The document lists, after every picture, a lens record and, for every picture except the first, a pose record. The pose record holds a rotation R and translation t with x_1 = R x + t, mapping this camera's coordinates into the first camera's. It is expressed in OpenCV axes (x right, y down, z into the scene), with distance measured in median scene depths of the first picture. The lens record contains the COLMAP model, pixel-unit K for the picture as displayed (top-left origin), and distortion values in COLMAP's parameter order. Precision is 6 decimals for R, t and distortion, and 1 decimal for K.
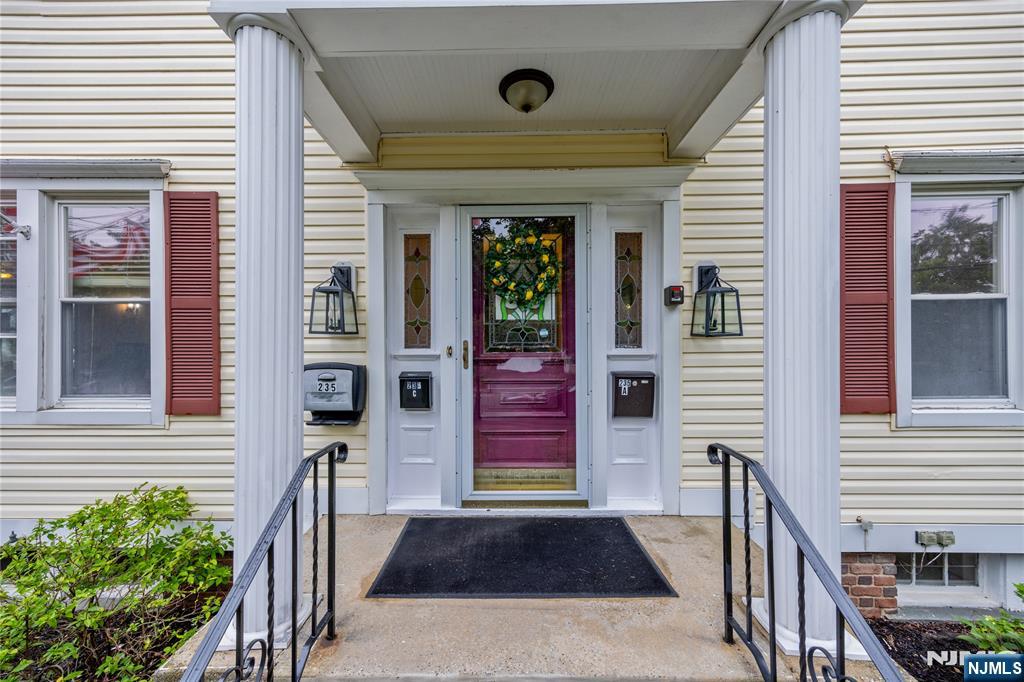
lens RADIAL K [[387.5, 0, 509.5], [0, 387.5, 354.6], [0, 0, 1]] dist [0.002800, 0.000070]
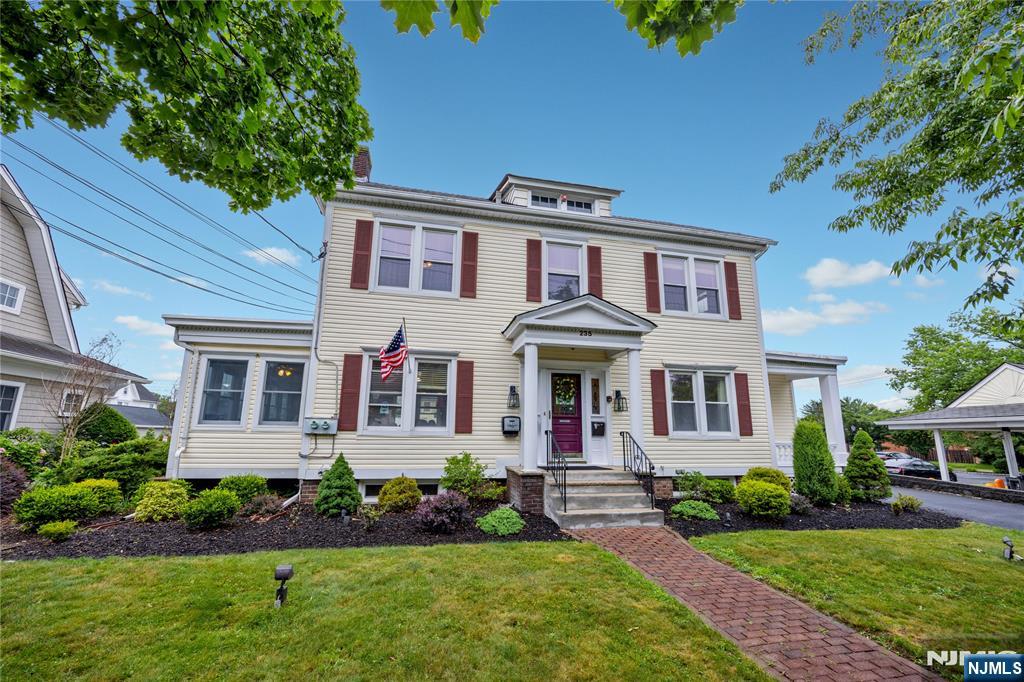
lens RADIAL K [[394.1, 0, 512.5], [0, 394.1, 360.6], [0, 0, 1]] dist [-0.000680, -0.000032]
pose [[0.976260, 0.052566, 0.210127, -1.114344], [-0.014478, 0.983773, -0.178835, 0.144107], [-0.216118, 0.171547, 0.961179, -2.134427]]
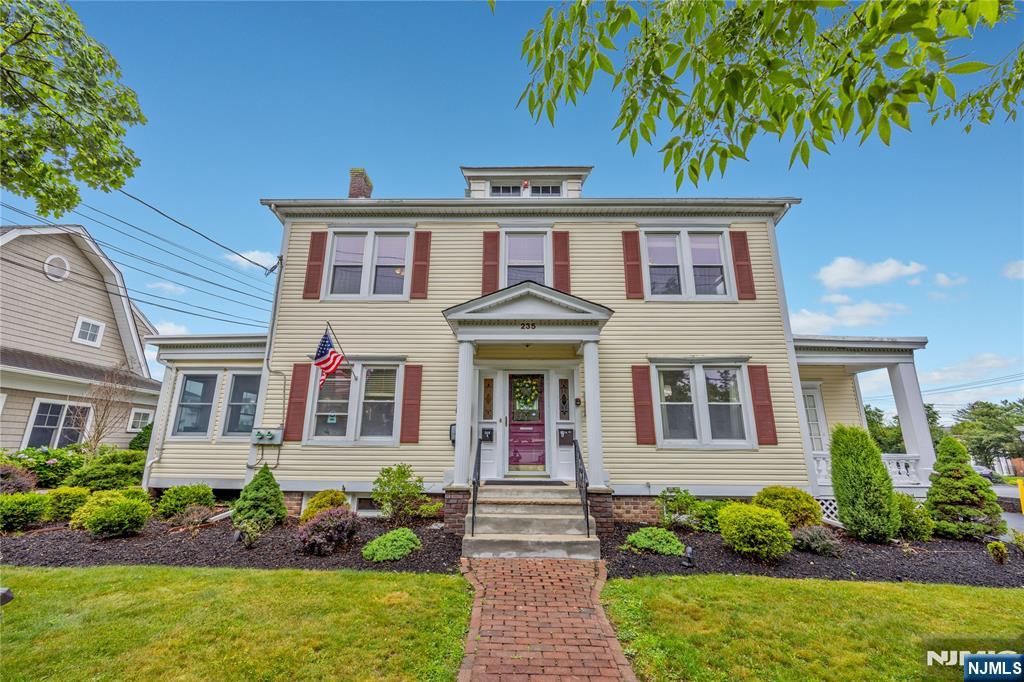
lens RADIAL K [[387.5, 0, 509.5], [0, 387.5, 354.6], [0, 0, 1]] dist [0.002800, 0.000070]
pose [[0.999940, 0.008218, -0.007305, -0.071830], [-0.009662, 0.973876, -0.226877, 0.163977], [0.005250, 0.226934, 0.973896, -1.873336]]
